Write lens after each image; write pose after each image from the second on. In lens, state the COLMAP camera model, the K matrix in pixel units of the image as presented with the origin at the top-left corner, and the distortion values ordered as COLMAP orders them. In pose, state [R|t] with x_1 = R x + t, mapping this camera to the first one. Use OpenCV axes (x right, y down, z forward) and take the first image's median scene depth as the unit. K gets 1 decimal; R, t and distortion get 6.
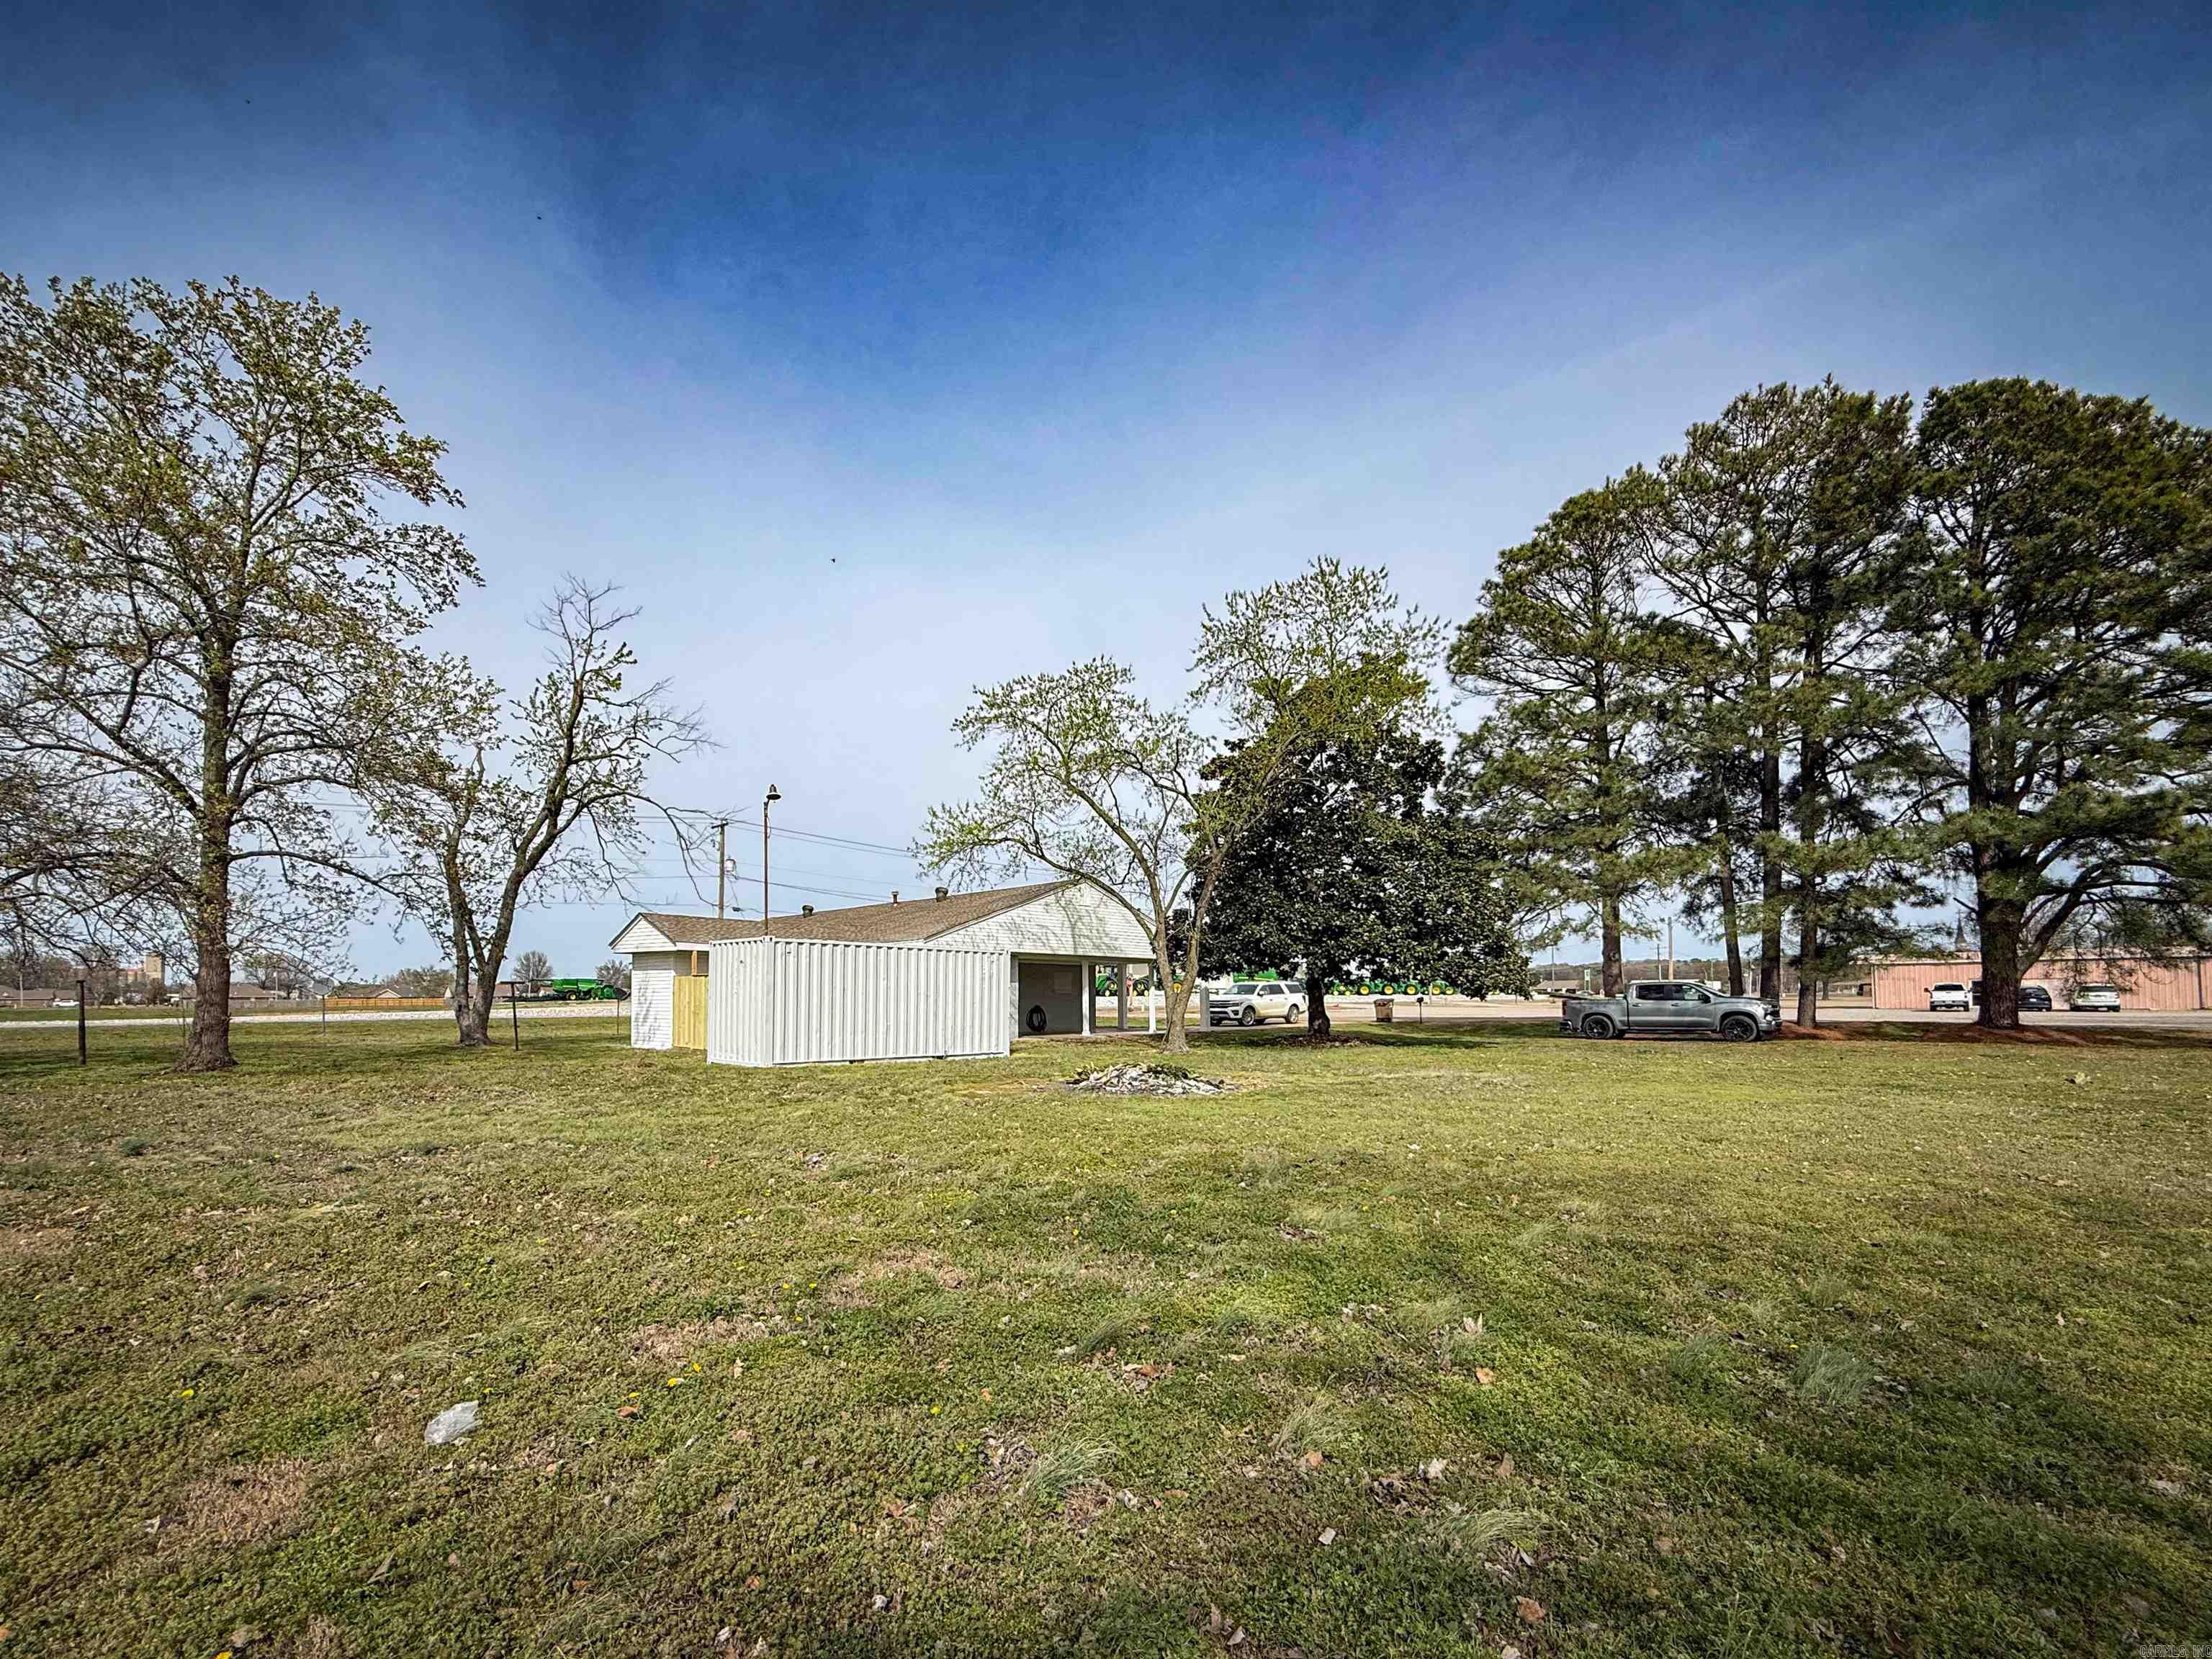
lens RADIAL K [[921.6, 0, 1107.5], [0, 921.6, 820.2], [0, 0, 1]] dist [0.000512, -0.000125]
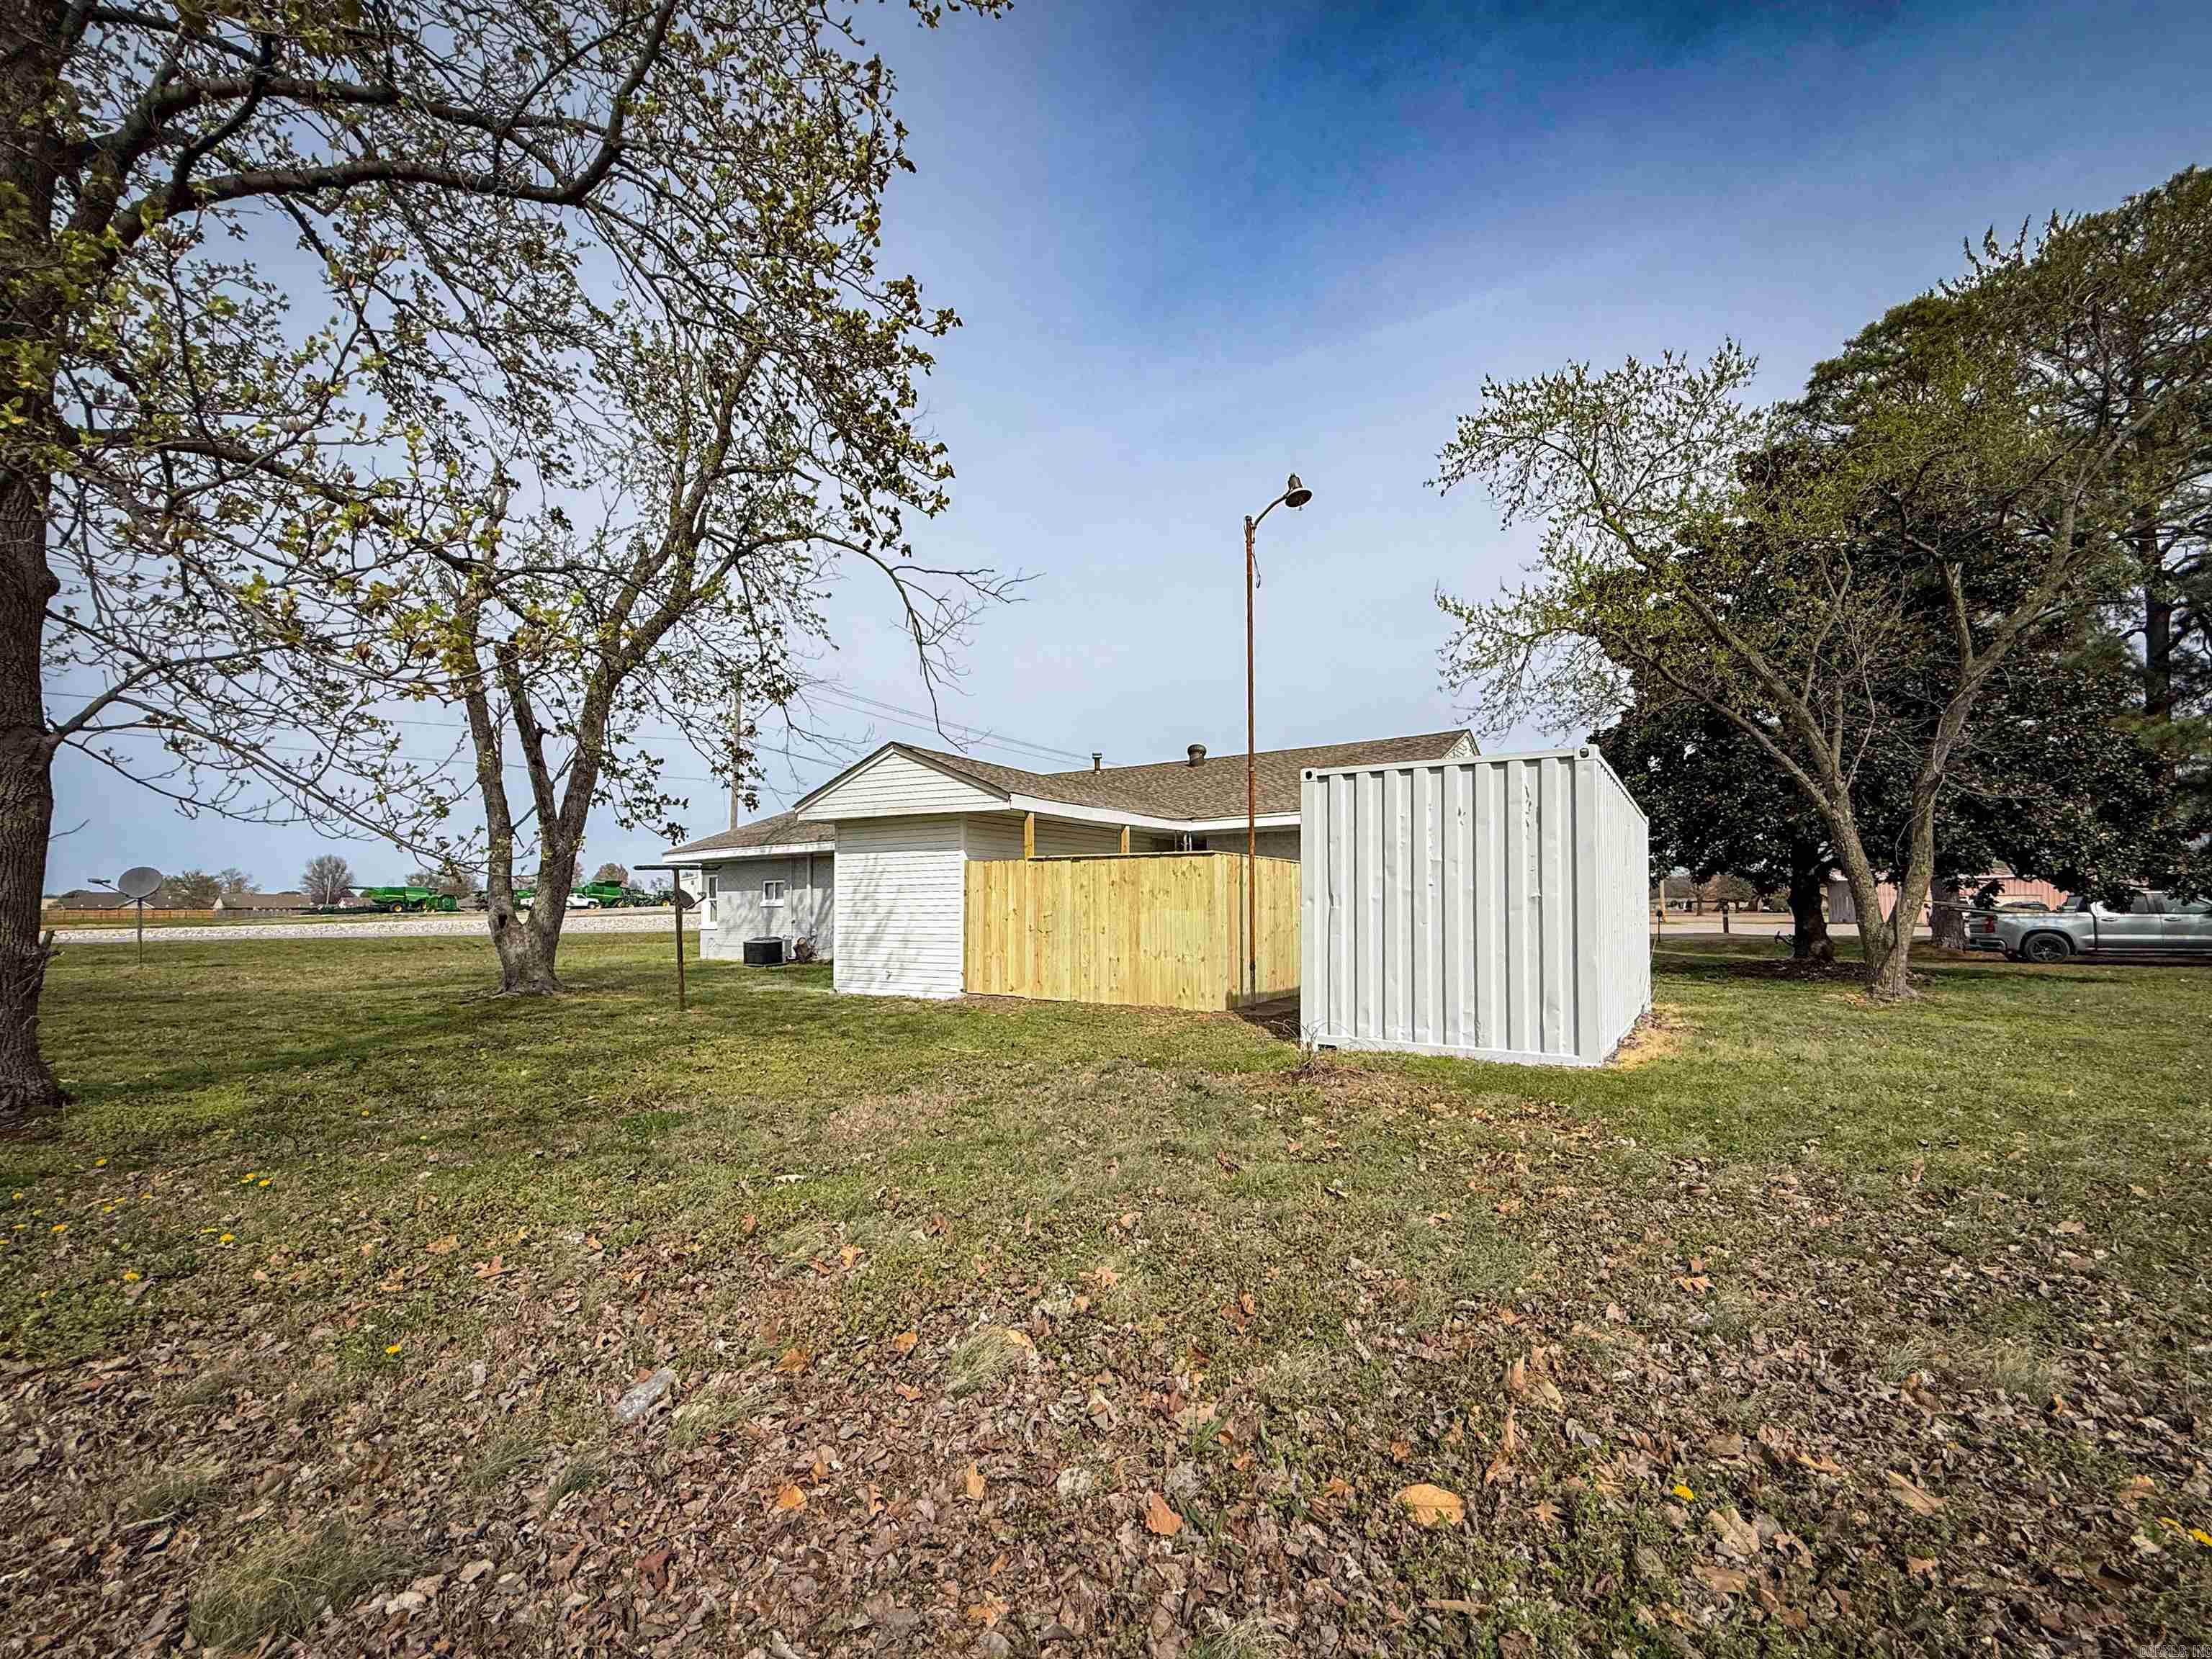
lens RADIAL K [[915.4, 0, 1145.7], [0, 915.4, 838.1], [0, 0, 1]] dist [0.000527, 0.000020]
pose [[0.981681, 0.019163, 0.189568, -0.427253], [-0.039570, 0.993742, 0.104460, 0.084782], [-0.186380, -0.110048, 0.976295, 0.414143]]
